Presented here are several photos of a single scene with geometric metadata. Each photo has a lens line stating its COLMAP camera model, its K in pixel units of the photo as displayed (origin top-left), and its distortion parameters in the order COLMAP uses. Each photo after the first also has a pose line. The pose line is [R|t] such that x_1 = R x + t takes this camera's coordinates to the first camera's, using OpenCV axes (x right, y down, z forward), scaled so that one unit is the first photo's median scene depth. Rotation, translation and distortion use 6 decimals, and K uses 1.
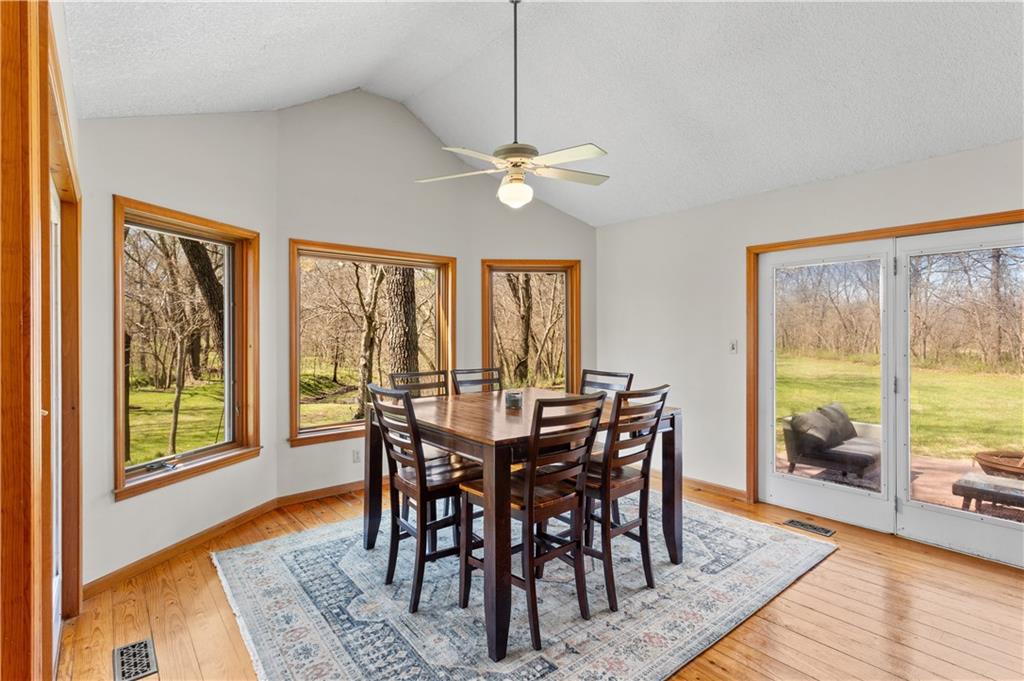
lens RADIAL K [[499.9, 0, 526.4], [0, 499.9, 328.8], [0, 0, 1]] dist [0.003895, 0.002847]
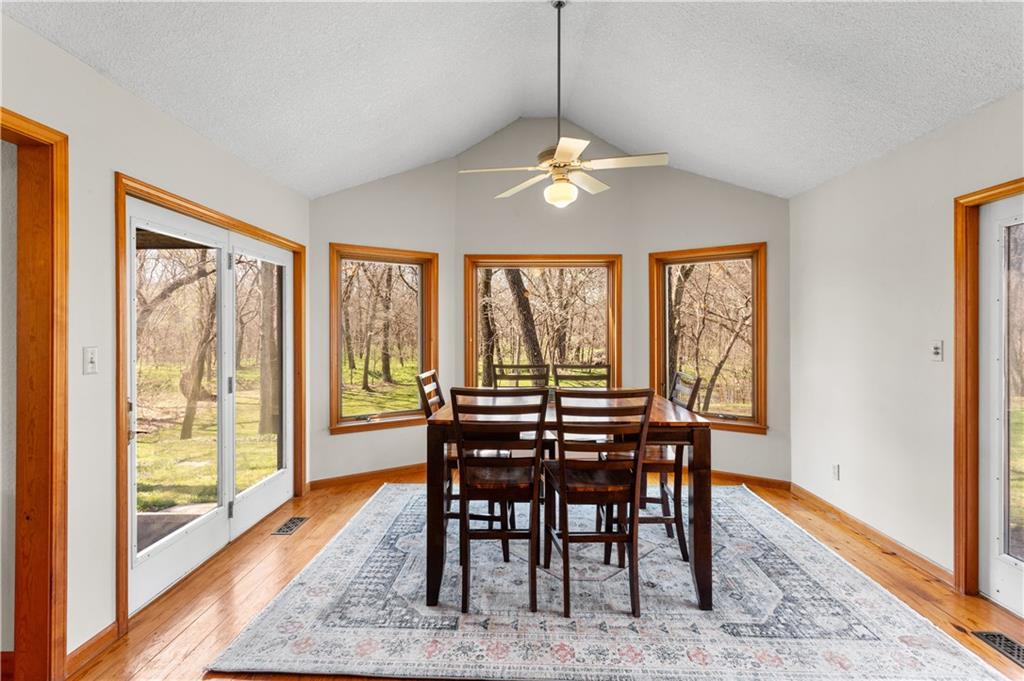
lens RADIAL K [[499.9, 0, 504.3], [0, 499.9, 331.0], [0, 0, 1]] dist [0.003895, 0.002847]
pose [[0.746046, 0.002916, -0.665888, 0.614518], [0.003327, 0.999962, 0.008107, 0.002341], [0.665886, -0.008264, 0.746008, 0.170312]]
